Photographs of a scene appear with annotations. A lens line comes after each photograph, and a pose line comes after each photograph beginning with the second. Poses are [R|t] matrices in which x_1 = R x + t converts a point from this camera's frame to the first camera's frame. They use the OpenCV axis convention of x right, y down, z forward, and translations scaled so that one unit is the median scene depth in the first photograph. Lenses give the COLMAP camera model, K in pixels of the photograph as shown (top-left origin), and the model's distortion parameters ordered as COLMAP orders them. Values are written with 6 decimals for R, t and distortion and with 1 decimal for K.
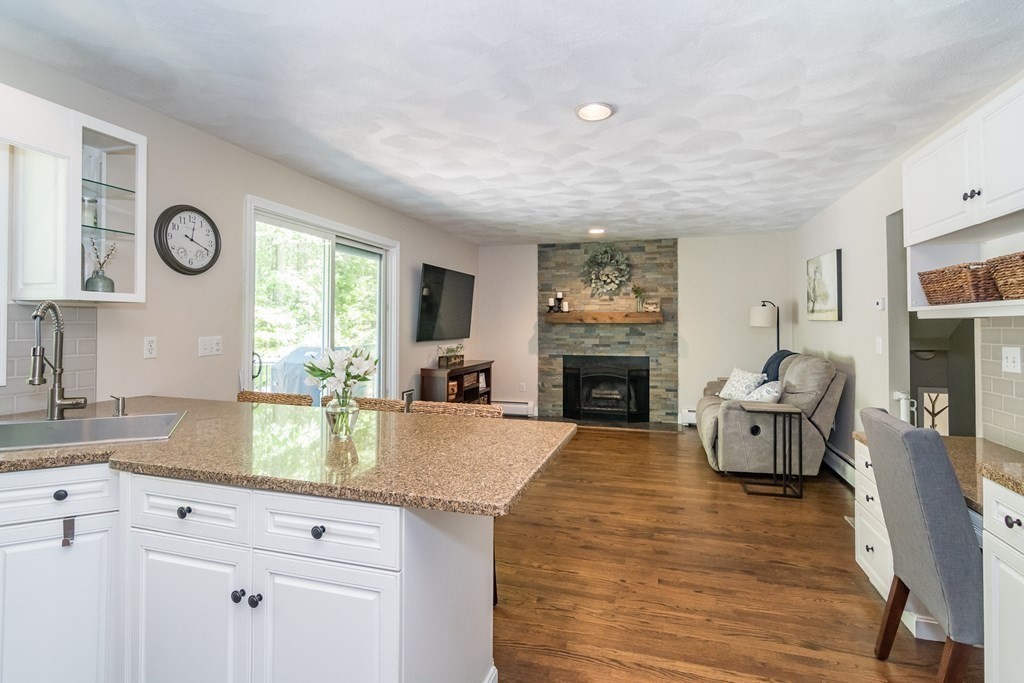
lens RADIAL K [[493.3, 0, 526.2], [0, 493.3, 326.1], [0, 0, 1]] dist [0.000969, 0.000205]
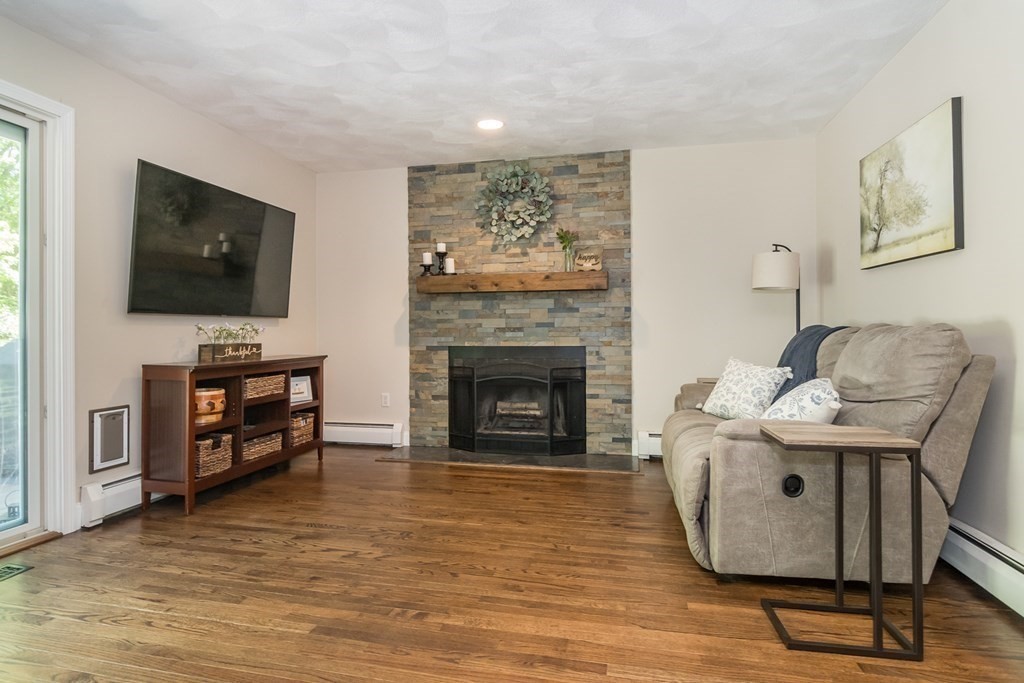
lens RADIAL K [[548.6, 0, 508.1], [0, 548.6, 335.4], [0, 0, 1]] dist [-0.000459, 0.001744]
pose [[0.998084, -0.005522, 0.061623, 0.119053], [0.005333, 0.999981, 0.003242, 0.048515], [-0.061639, -0.002907, 0.998094, 0.350708]]
